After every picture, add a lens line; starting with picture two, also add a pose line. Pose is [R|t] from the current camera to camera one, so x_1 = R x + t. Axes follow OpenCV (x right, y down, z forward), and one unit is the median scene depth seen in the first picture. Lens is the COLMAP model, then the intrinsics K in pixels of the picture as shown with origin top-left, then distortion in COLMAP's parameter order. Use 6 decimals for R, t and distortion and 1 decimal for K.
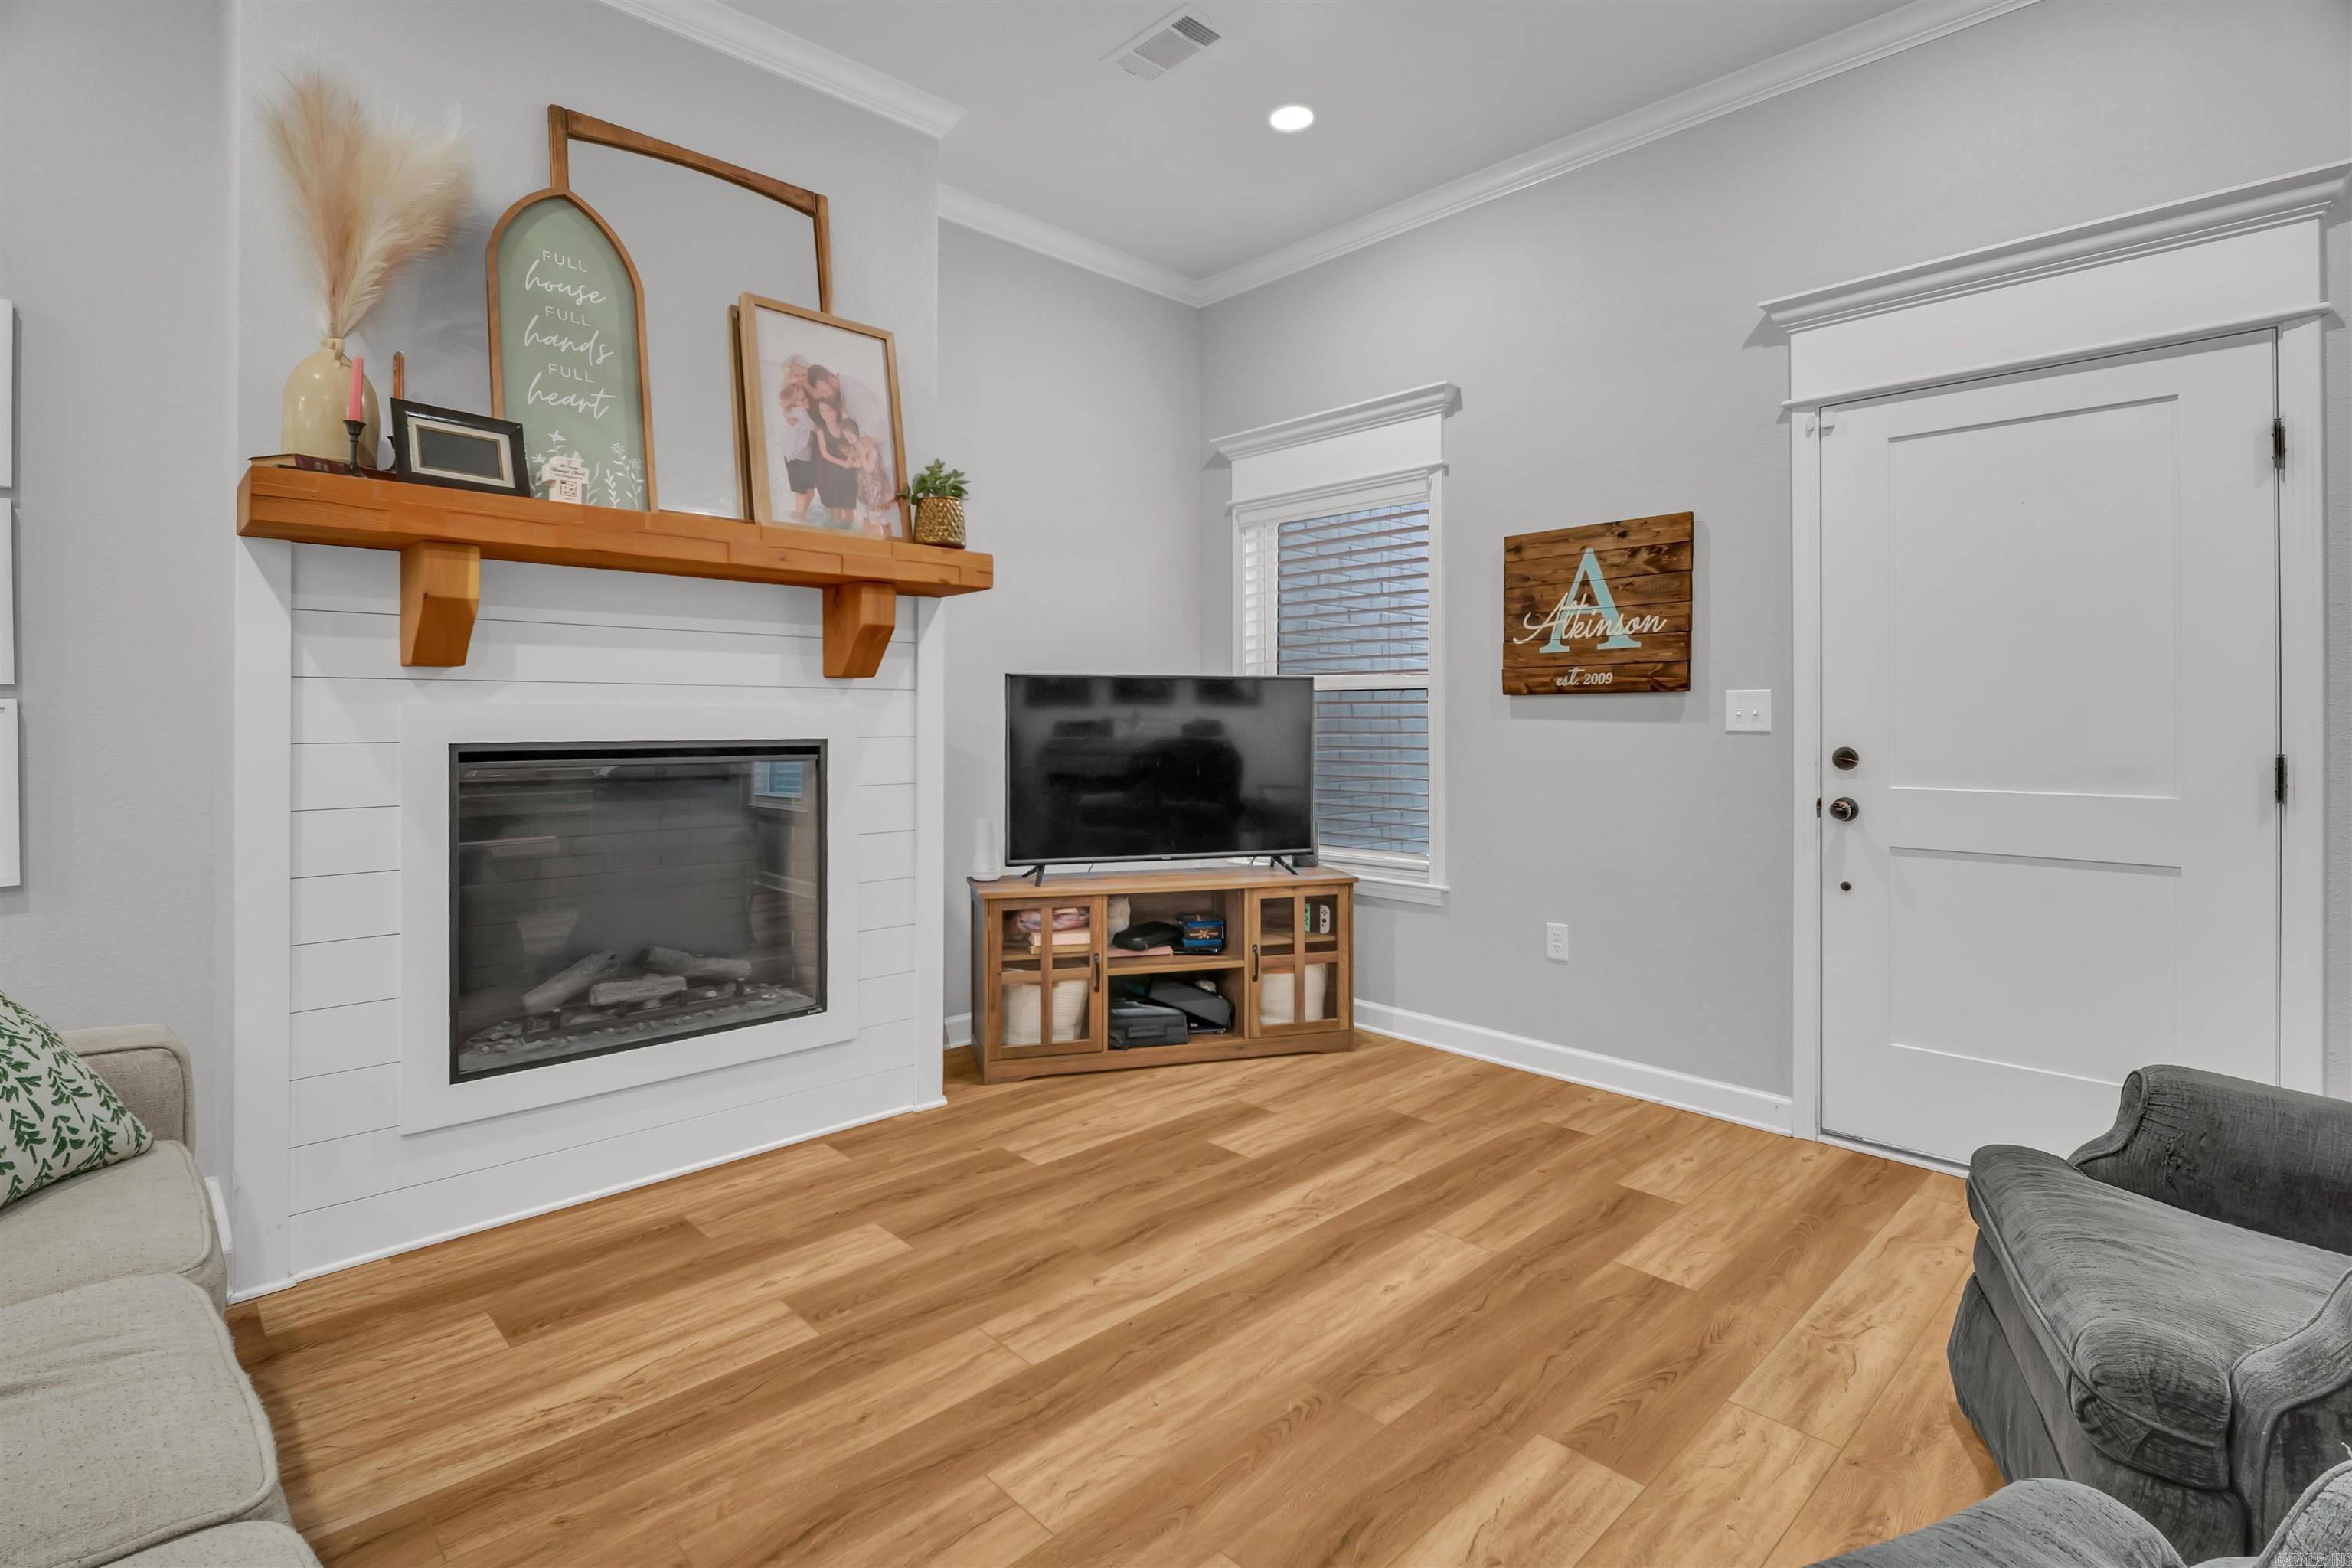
lens RADIAL K [[1105.6, 0, 1171.9], [0, 1105.6, 703.7], [0, 0, 1]] dist [0.007816, -0.008121]
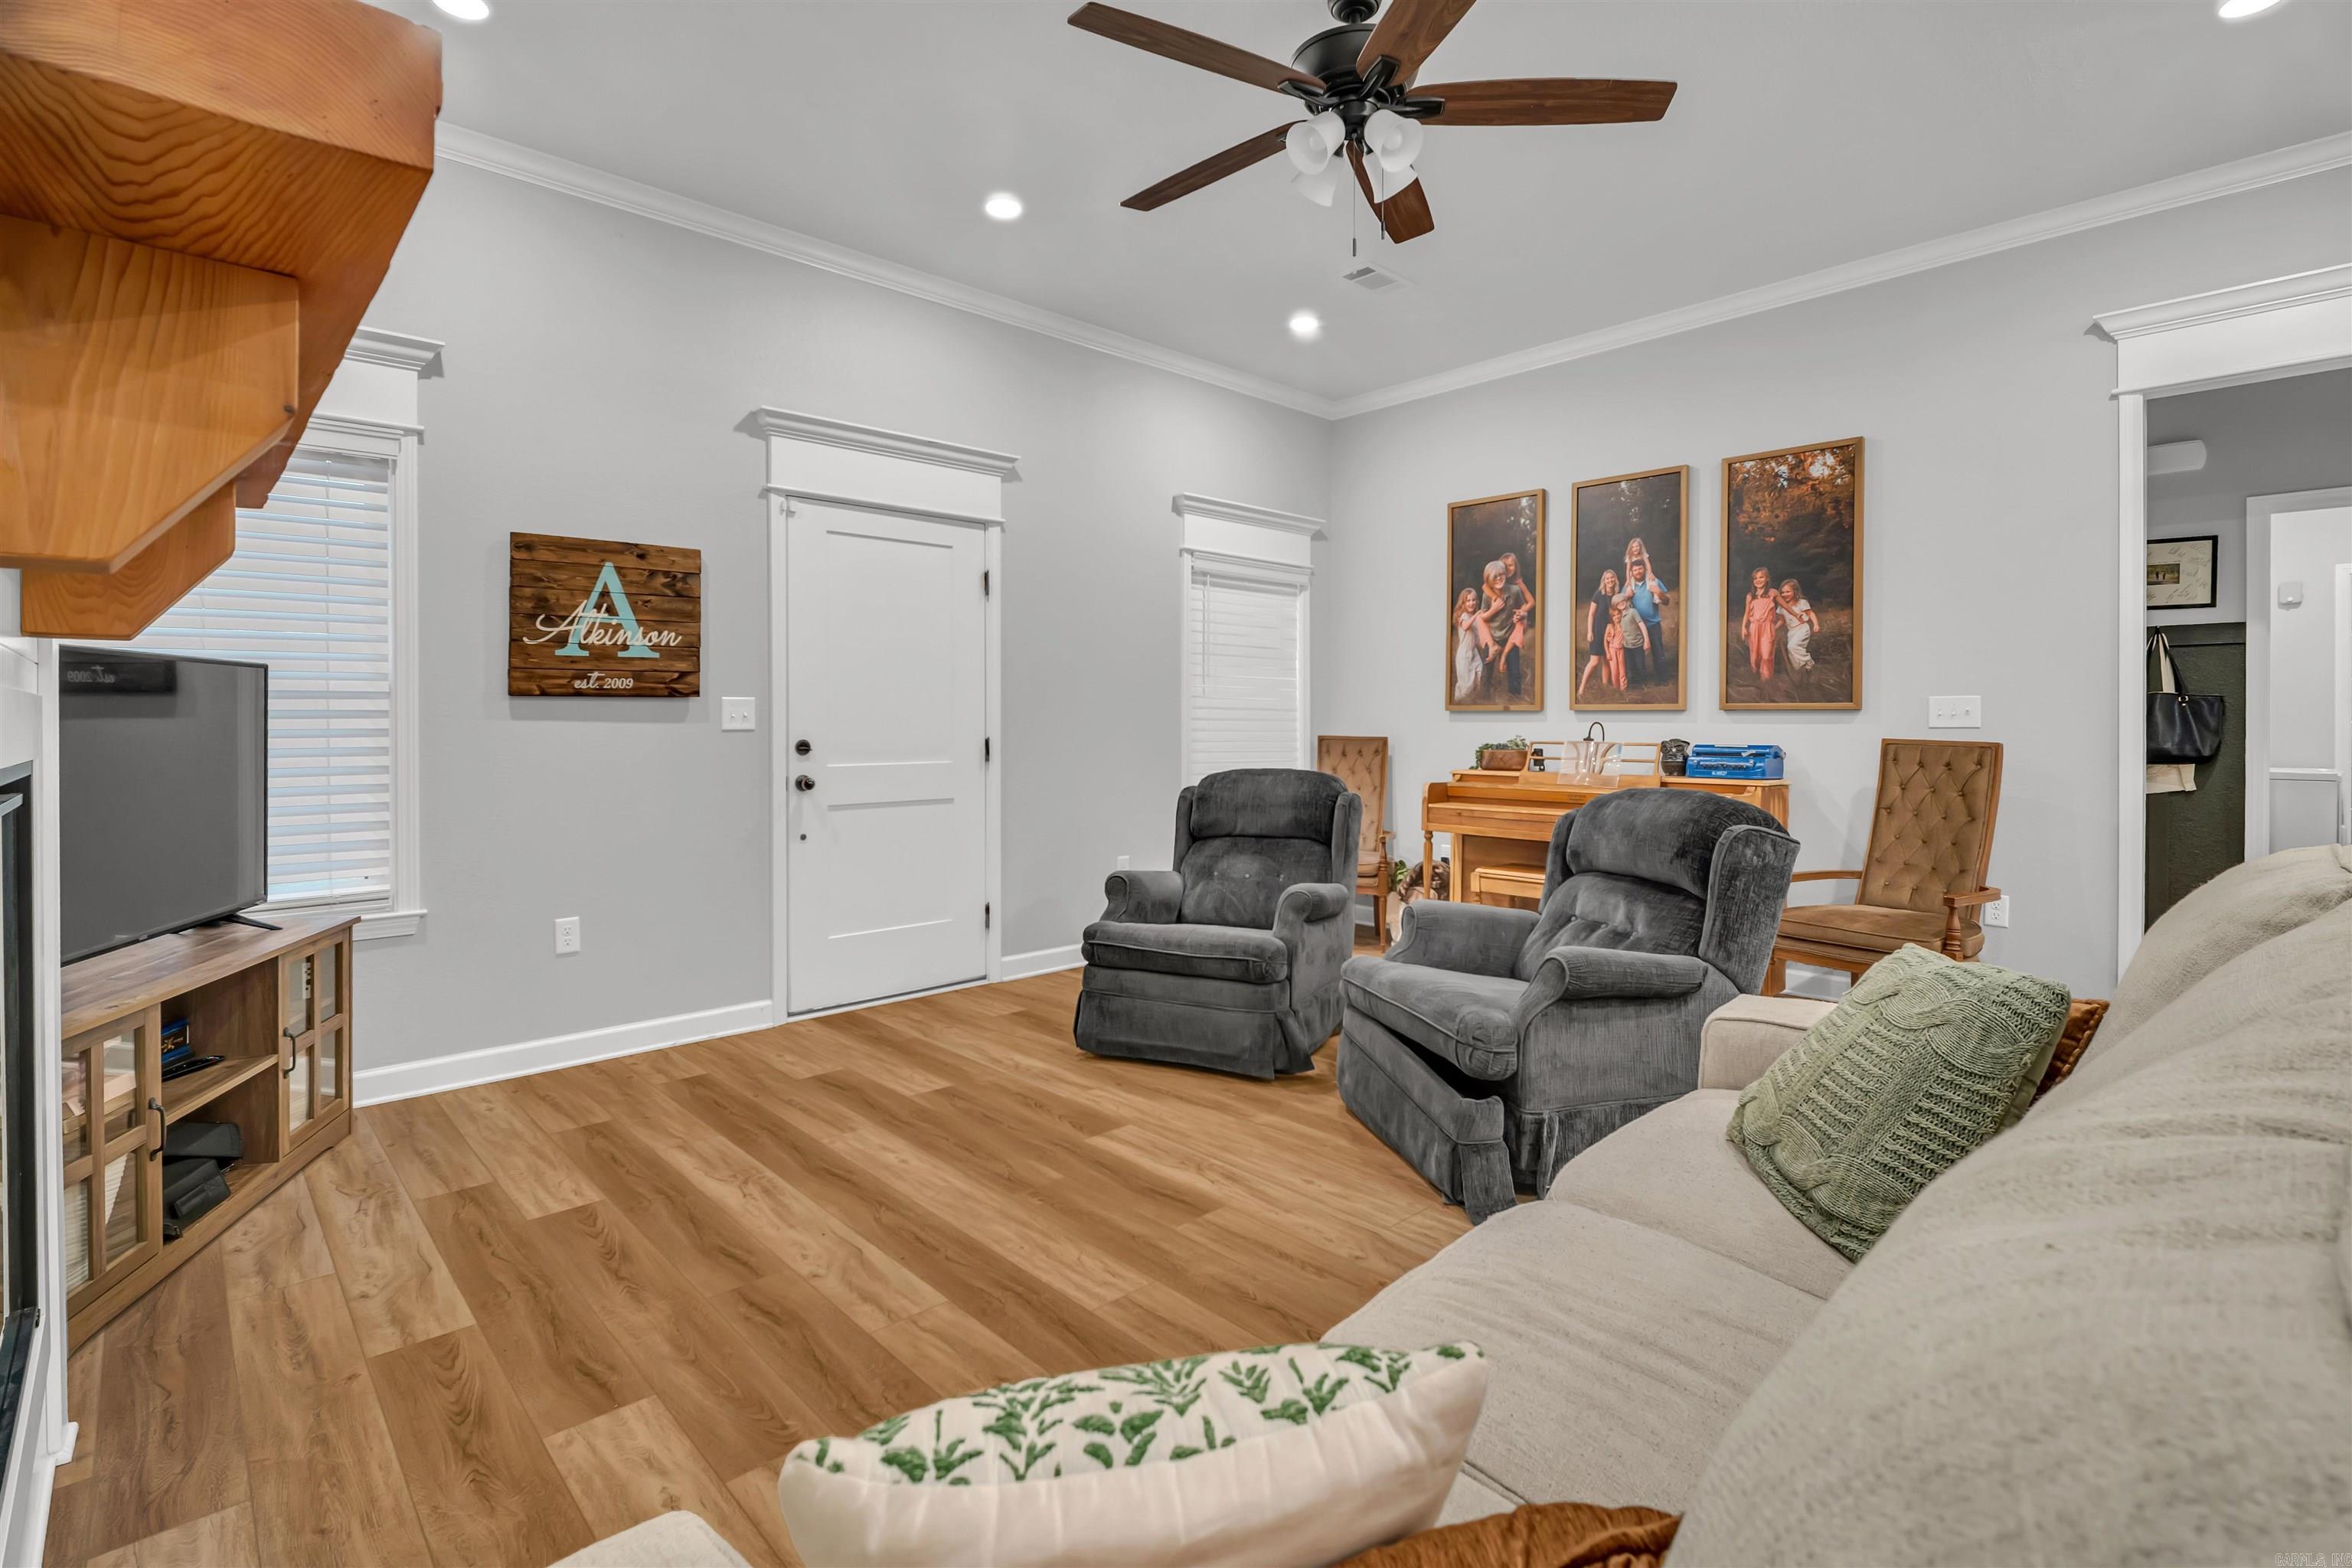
lens RADIAL K [[1105.6, 0, 1164.9], [0, 1105.6, 727.4], [0, 0, 1]] dist [0.007816, -0.008121]
pose [[0.022015, -0.006635, 0.999736, -0.779723], [-0.009538, 0.999931, 0.006847, 0.009029], [-0.999712, -0.009686, 0.021950, 0.486658]]
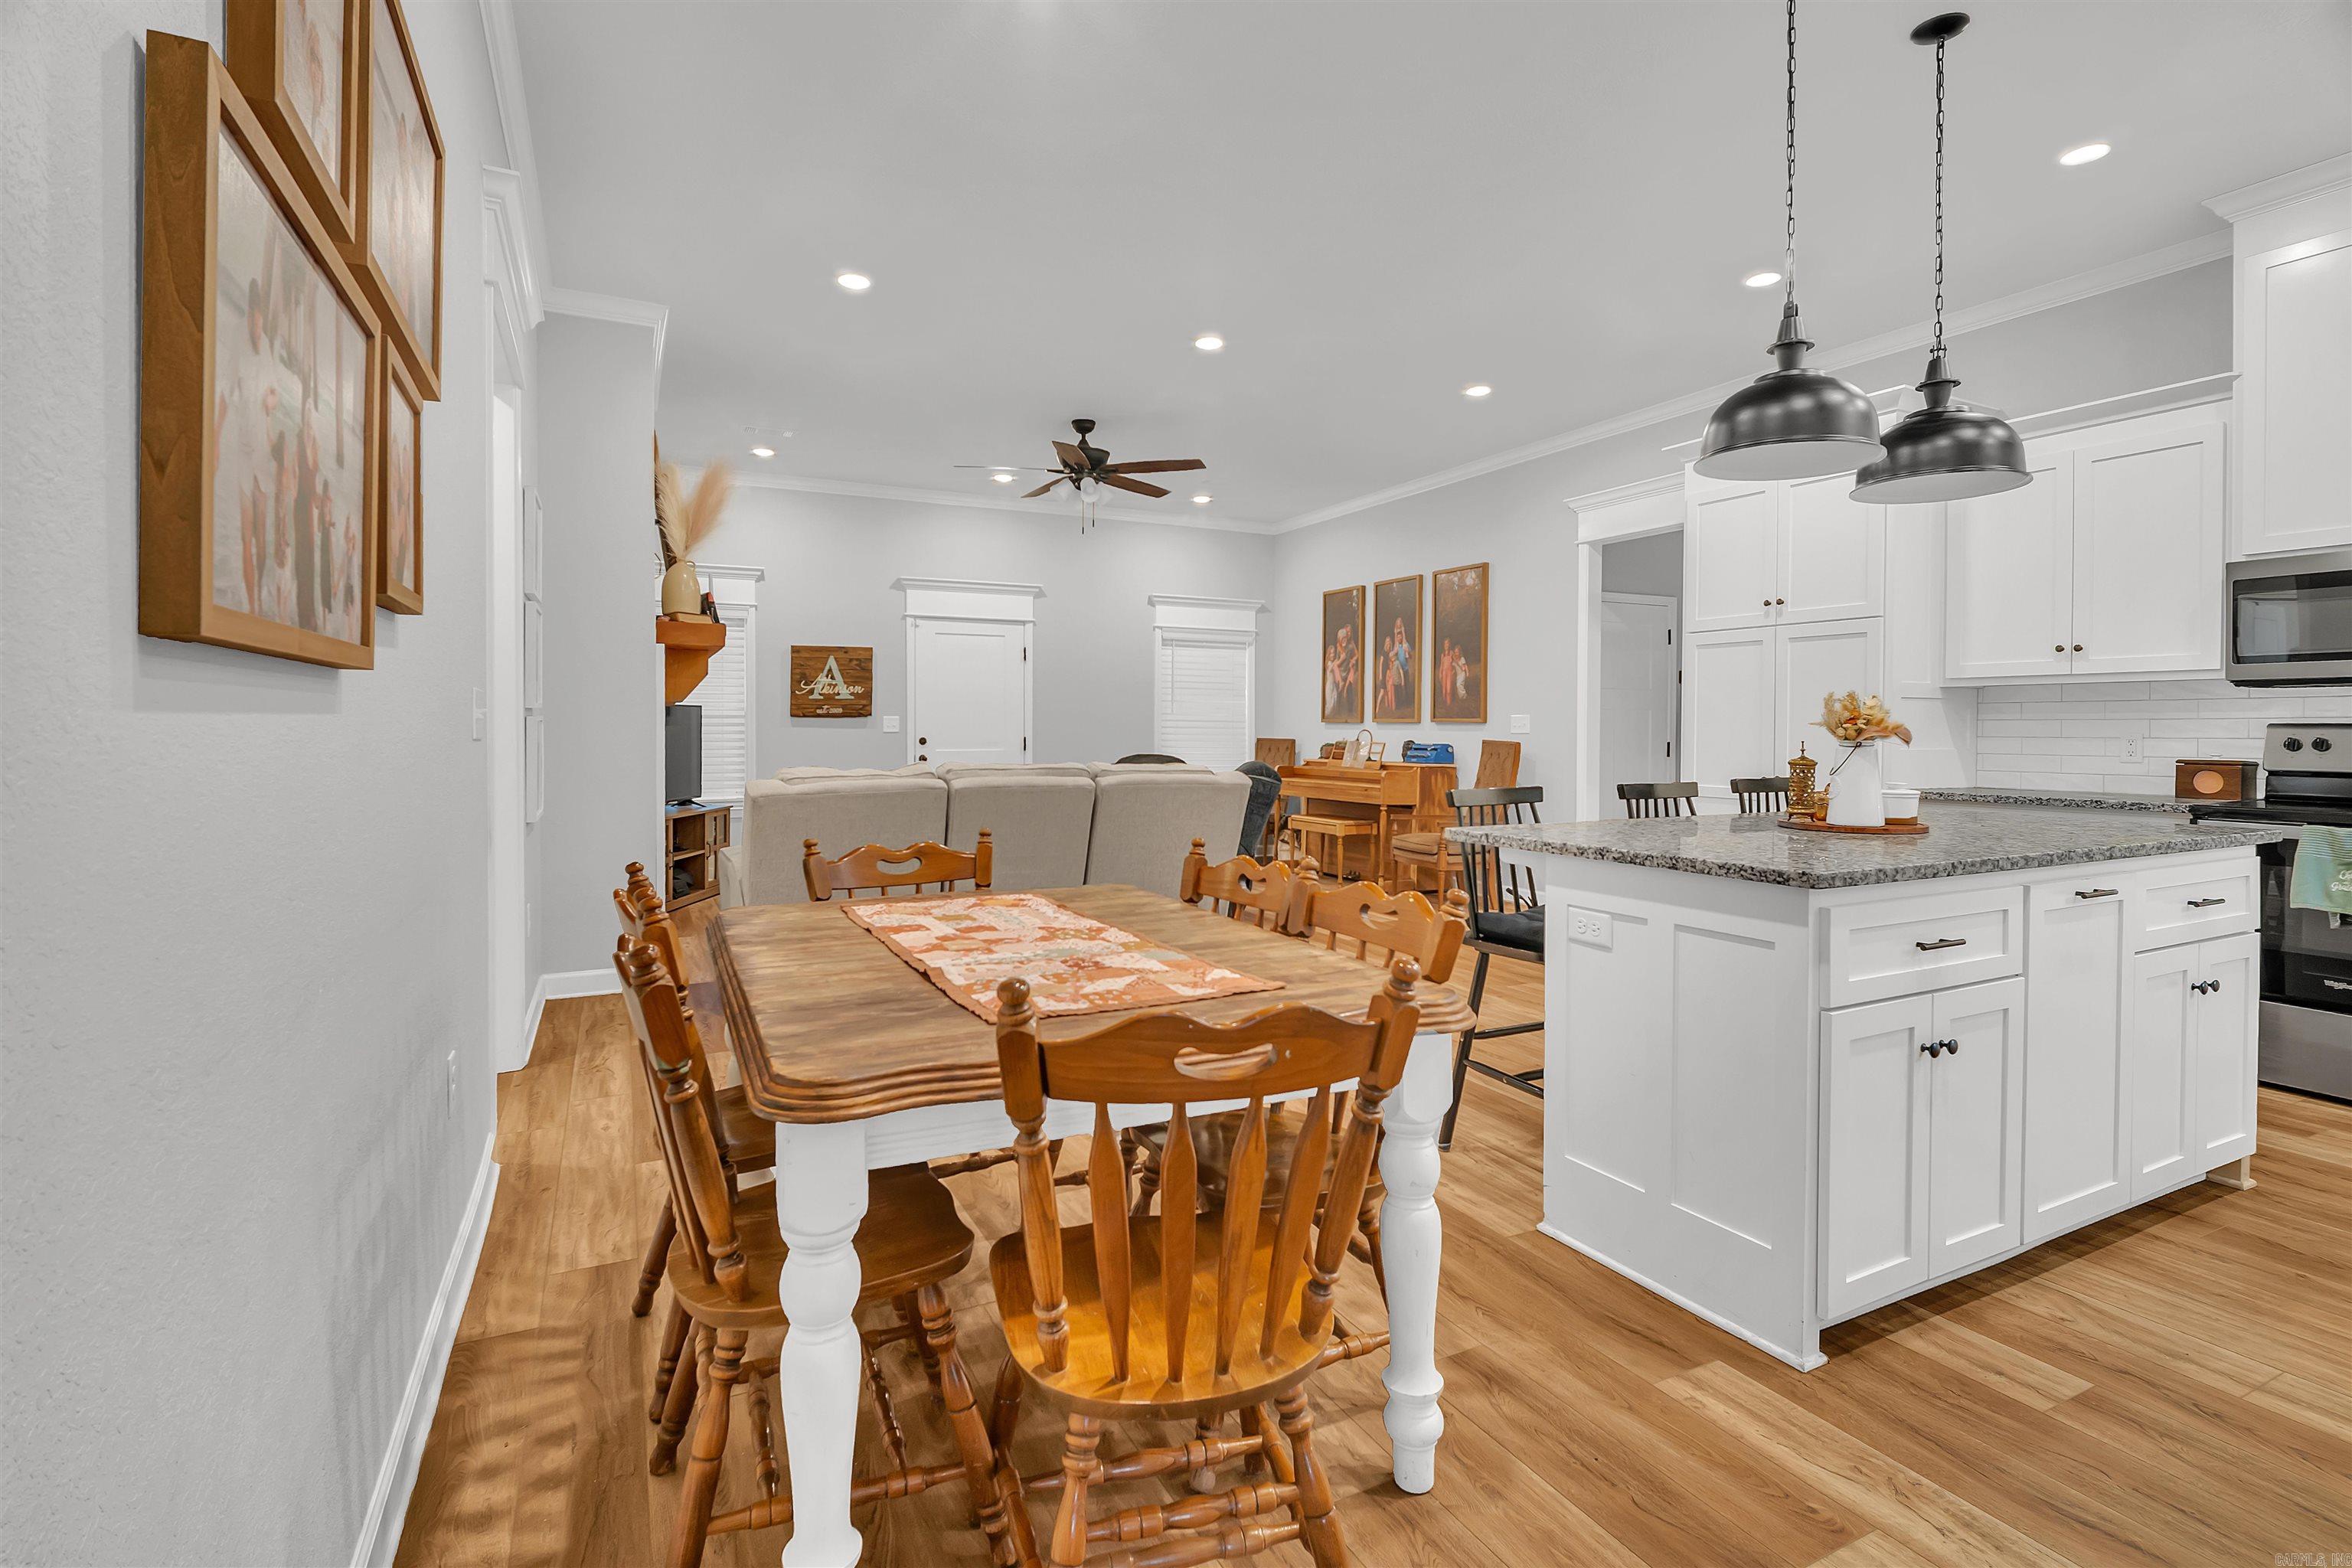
lens RADIAL K [[1105.6, 0, 1142.8], [0, 1105.6, 740.0], [0, 0, 1]] dist [0.007816, -0.008121]
pose [[0.324197, -0.010832, 0.945928, -1.878901], [-0.011317, 0.999818, 0.015328, -0.003566], [-0.945922, -0.015675, 0.324015, -0.466002]]
